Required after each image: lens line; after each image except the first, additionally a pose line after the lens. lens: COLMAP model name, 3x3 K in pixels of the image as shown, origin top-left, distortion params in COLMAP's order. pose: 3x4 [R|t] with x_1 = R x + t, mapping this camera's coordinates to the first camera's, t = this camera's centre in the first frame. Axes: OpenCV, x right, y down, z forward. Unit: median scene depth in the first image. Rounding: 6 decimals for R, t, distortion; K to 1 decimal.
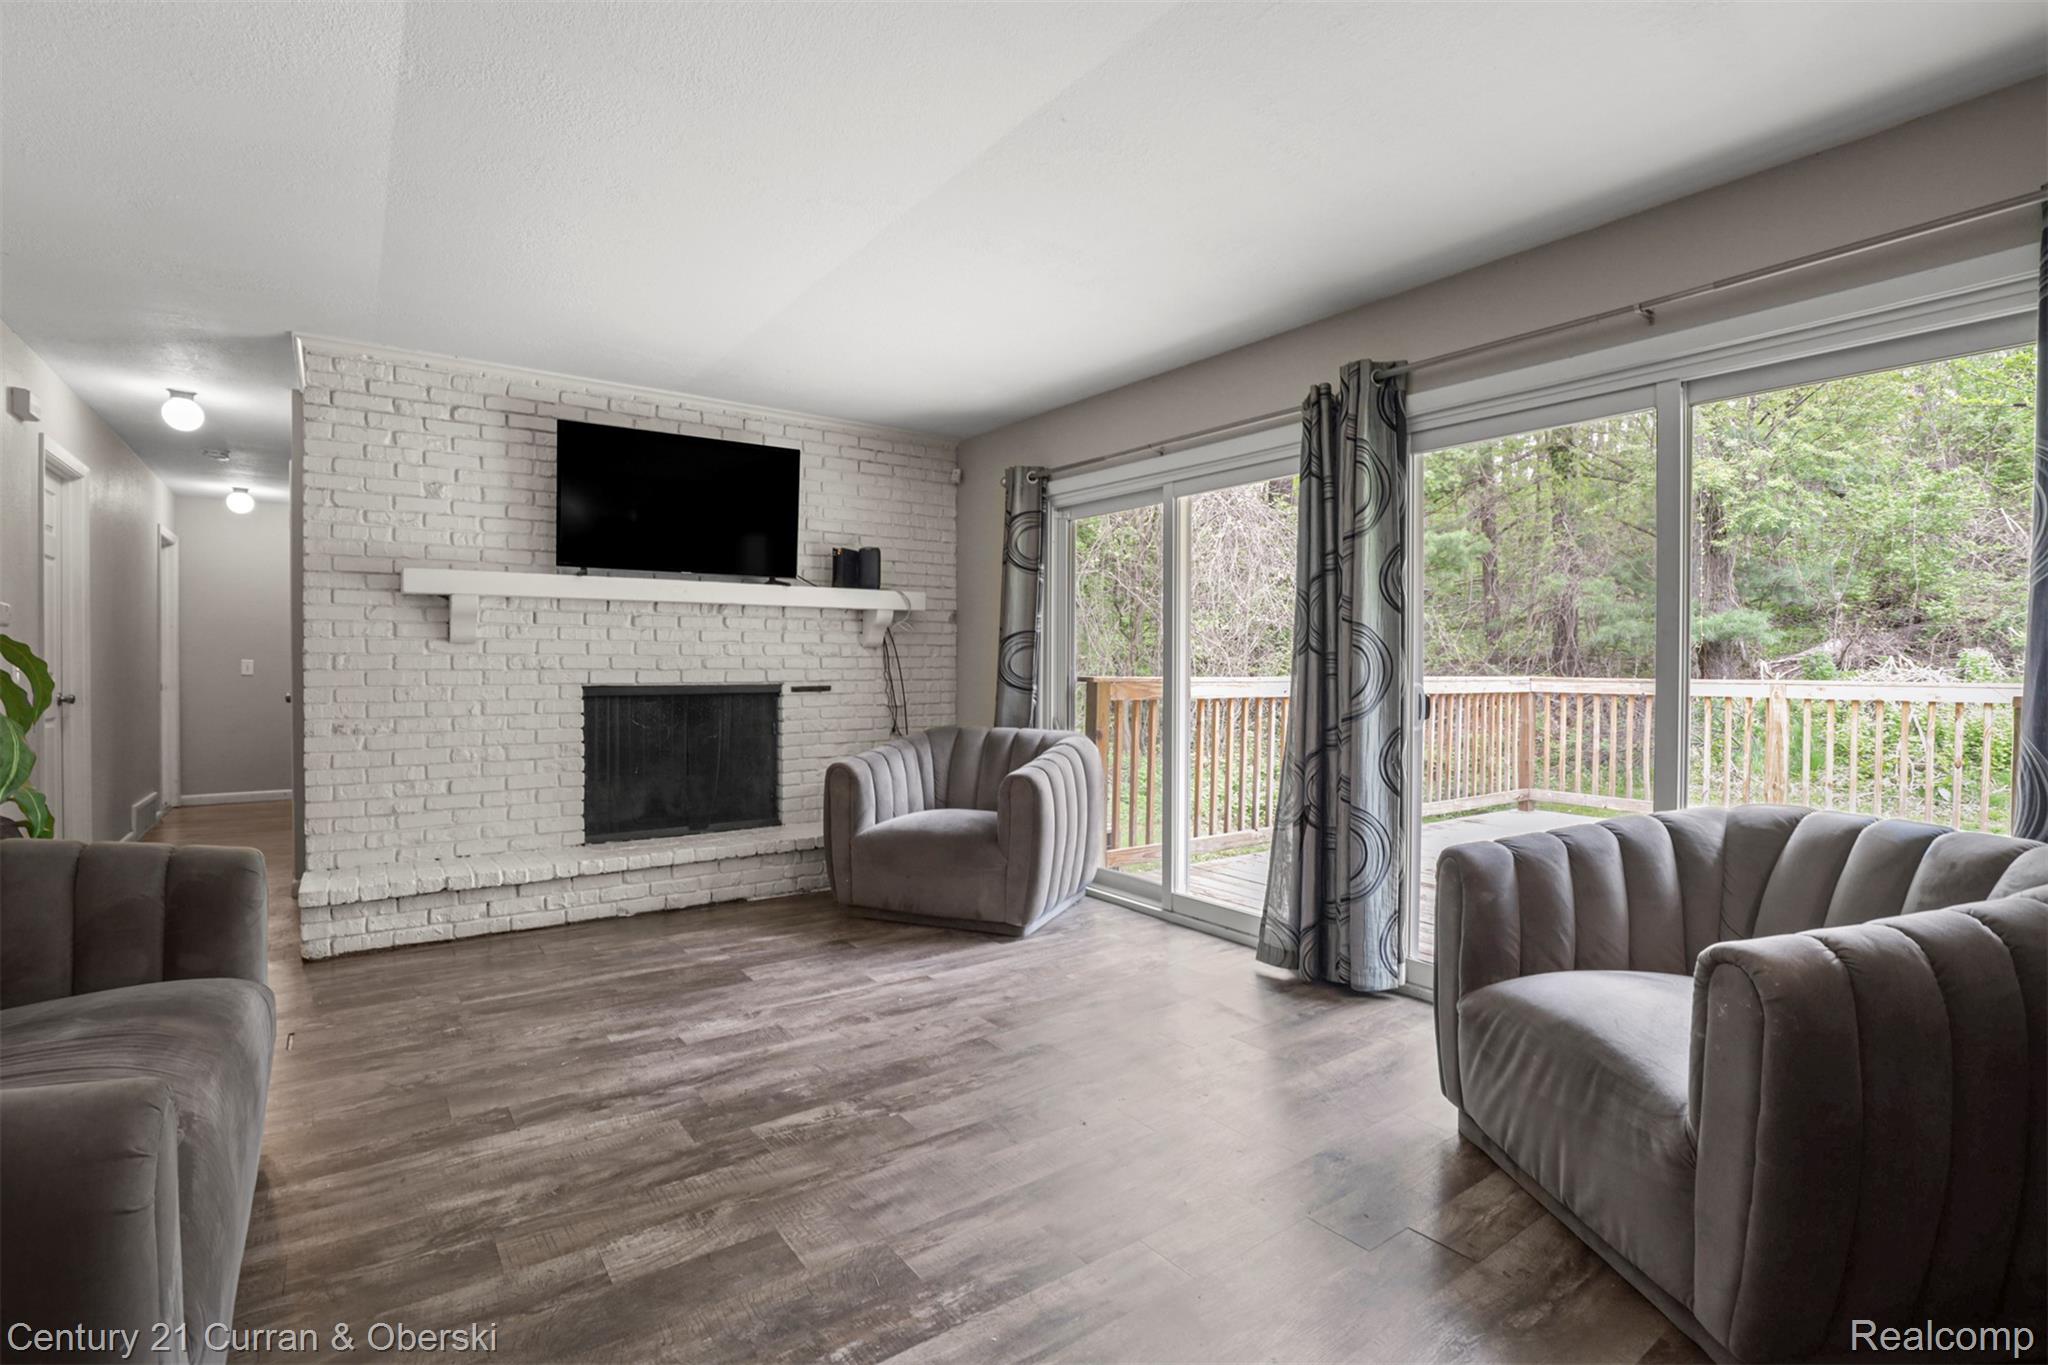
lens RADIAL K [[943.8, 0, 1030.8], [0, 943.8, 678.3], [0, 0, 1]] dist [-0.037993, 0.007186]
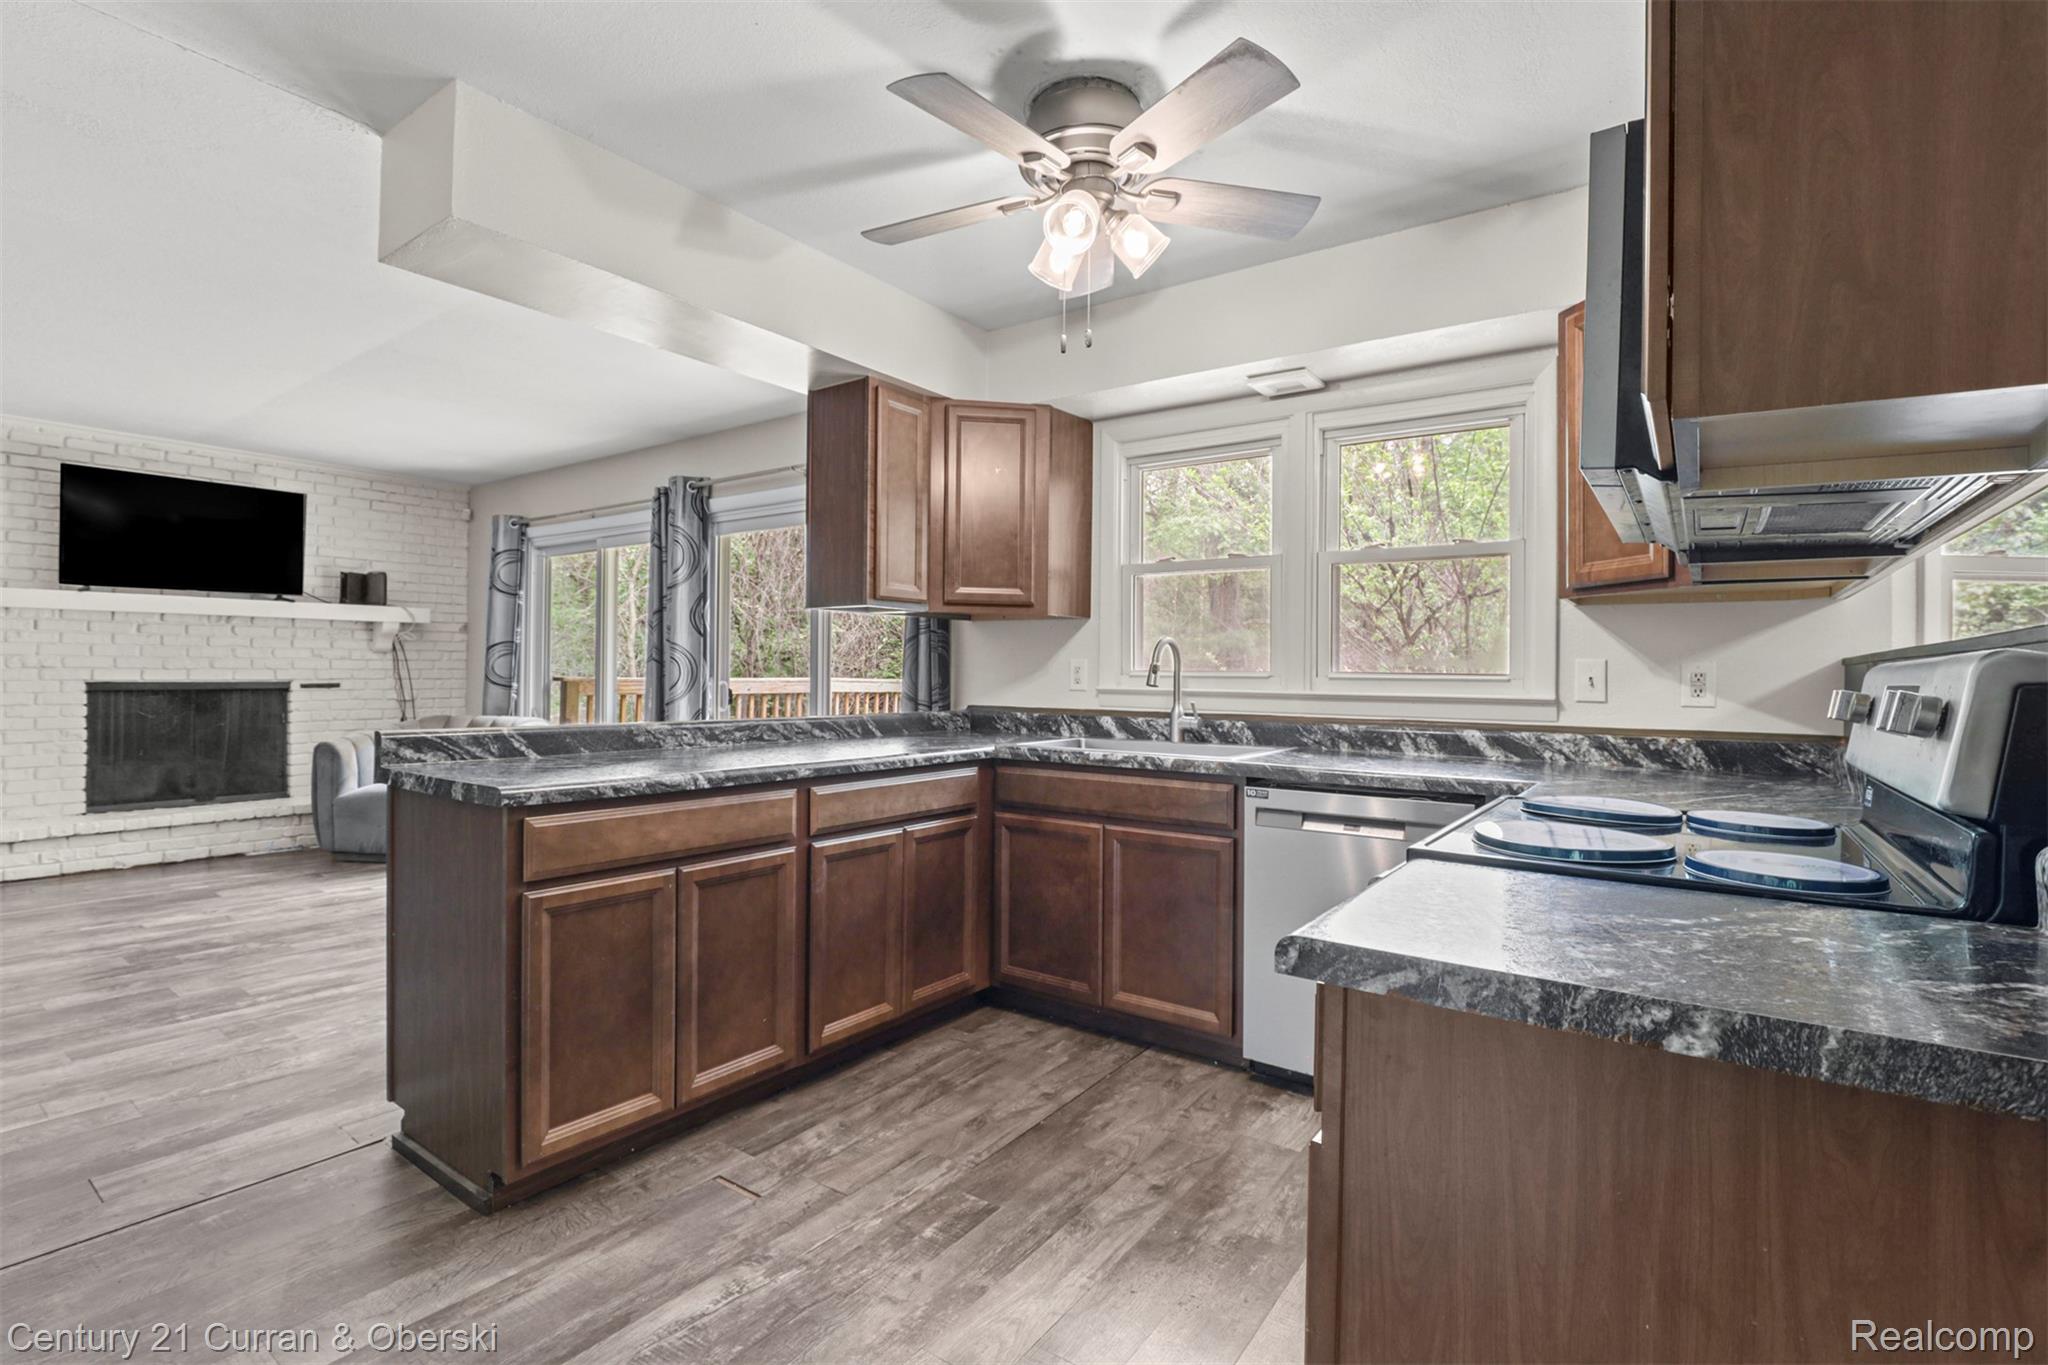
lens RADIAL K [[943.8, 0, 1035.0], [0, 943.8, 669.7], [0, 0, 1]] dist [-0.037993, 0.007186]
pose [[0.950387, 0.007435, 0.310981, 0.314058], [-0.003497, 0.999907, -0.013219, 0.003789], [-0.311051, 0.011476, 0.950324, -0.491953]]
